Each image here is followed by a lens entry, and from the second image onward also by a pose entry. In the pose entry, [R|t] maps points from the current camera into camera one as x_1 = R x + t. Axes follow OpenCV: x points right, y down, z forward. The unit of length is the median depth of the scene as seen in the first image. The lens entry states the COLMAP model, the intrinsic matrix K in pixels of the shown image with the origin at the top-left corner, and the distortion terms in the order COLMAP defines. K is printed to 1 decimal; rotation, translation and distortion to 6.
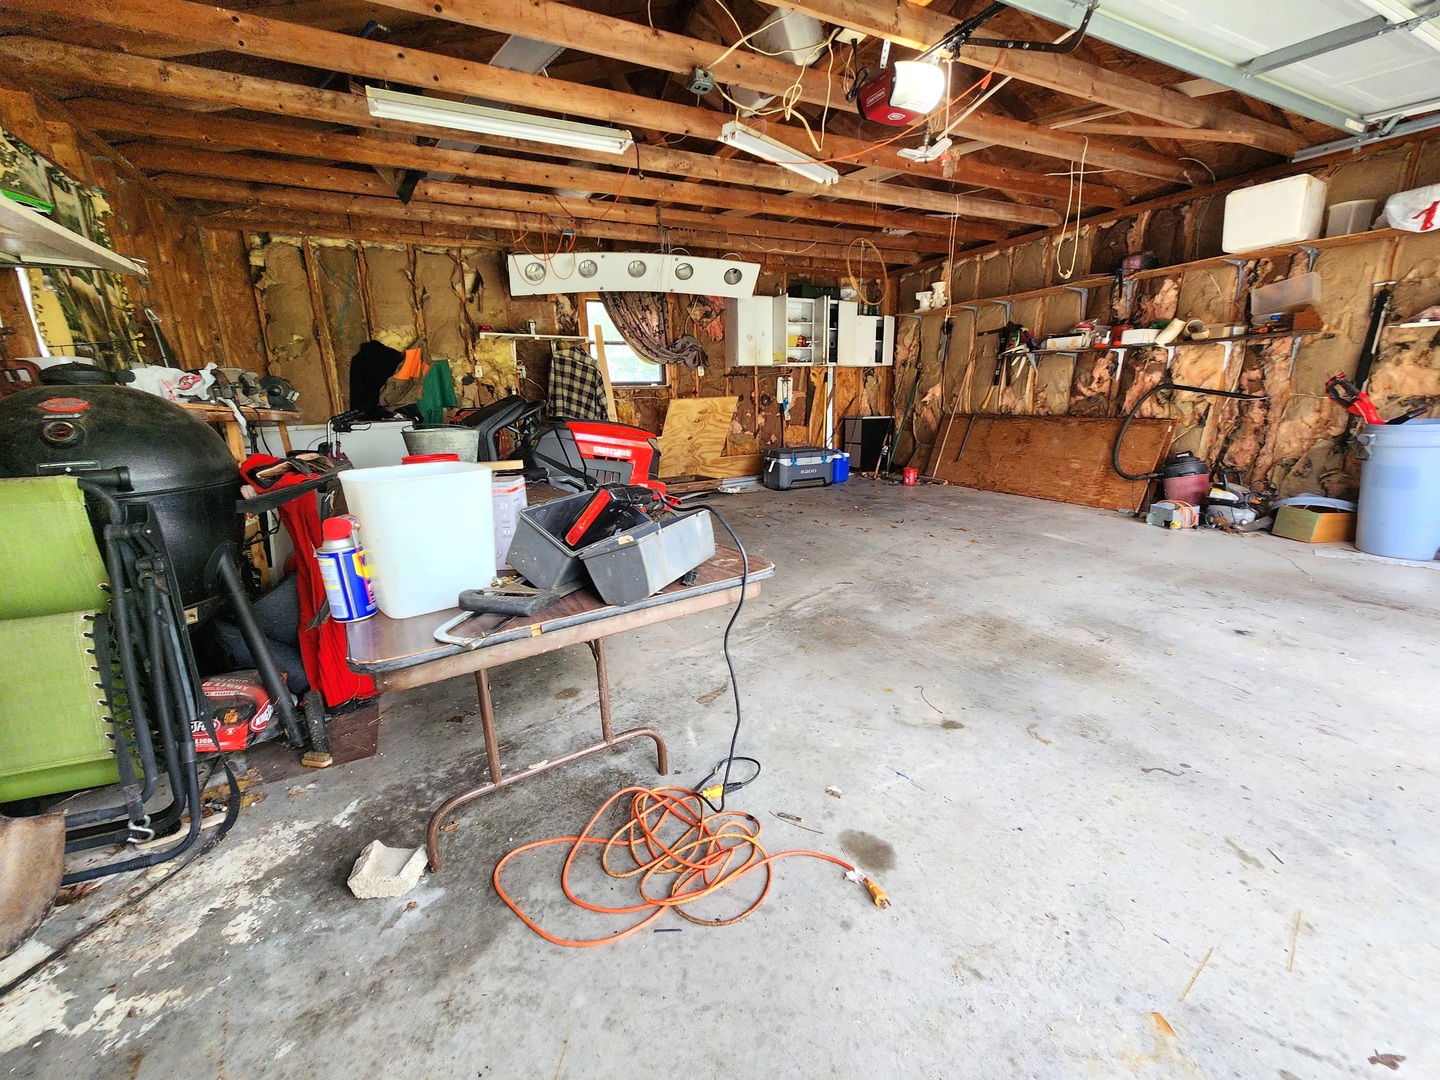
lens RADIAL K [[589.8, 0, 720.9], [0, 589.8, 544.7], [0, 0, 1]] dist [0.001570, -0.000825]
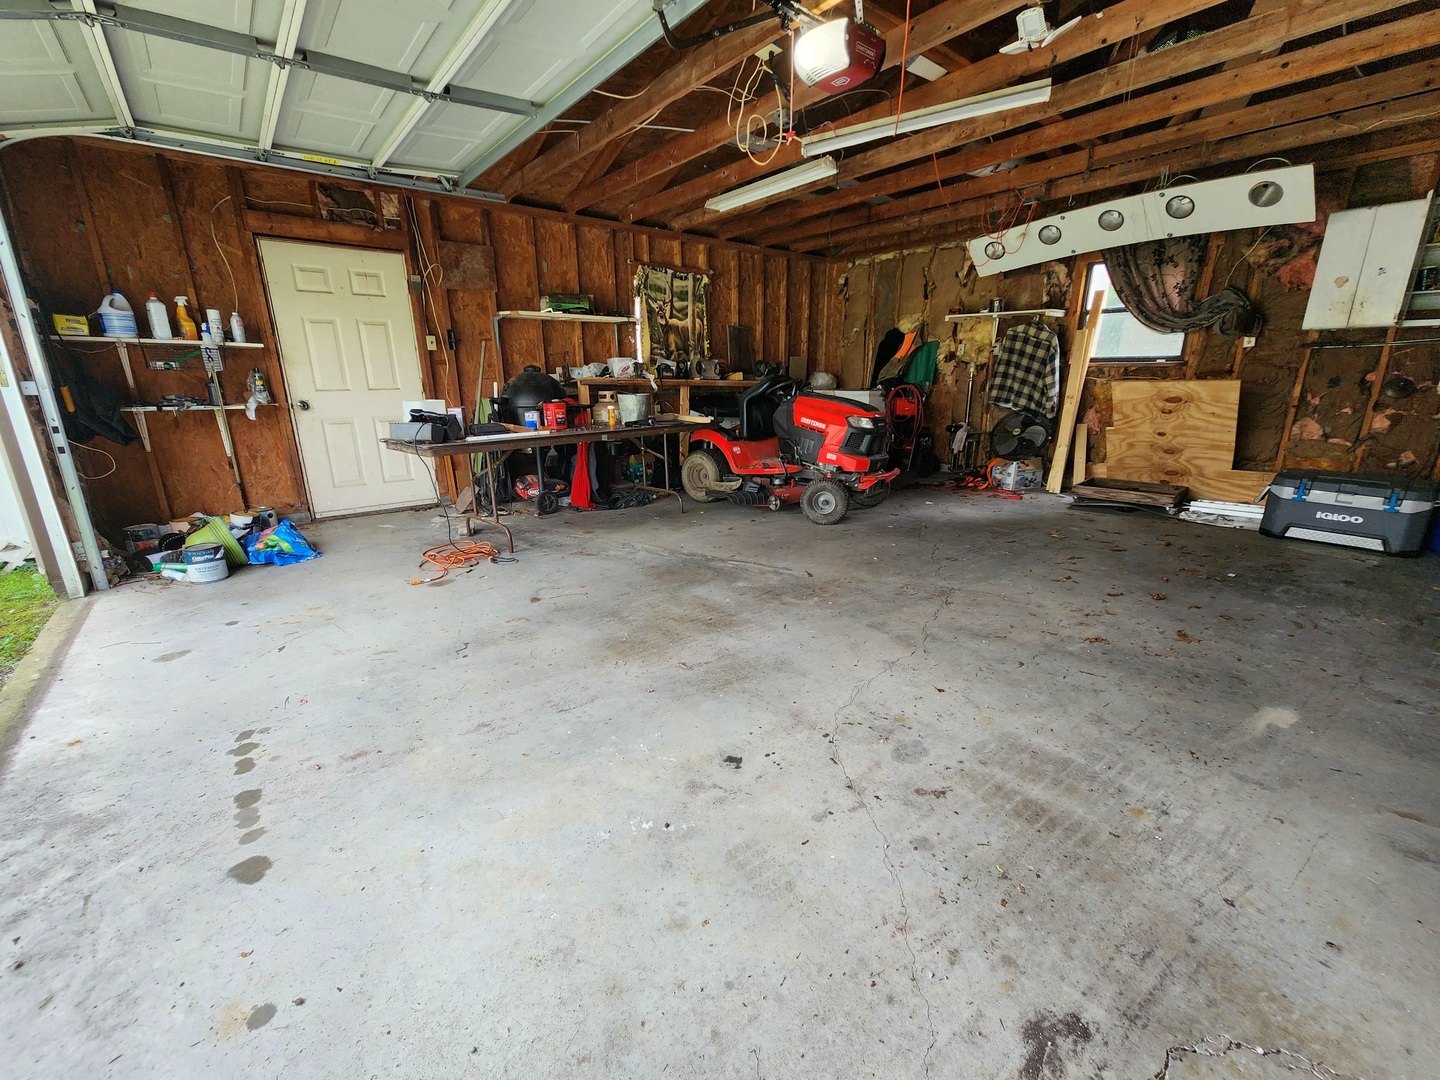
lens RADIAL K [[588.1, 0, 721.7], [0, 588.1, 541.8], [0, 0, 1]] dist [0.001804, -0.000185]
pose [[0.223410, 0.289409, -0.930769, 1.084187], [-0.239793, 0.941876, 0.235306, -0.184859], [0.944769, 0.170622, 0.279822, 0.570874]]
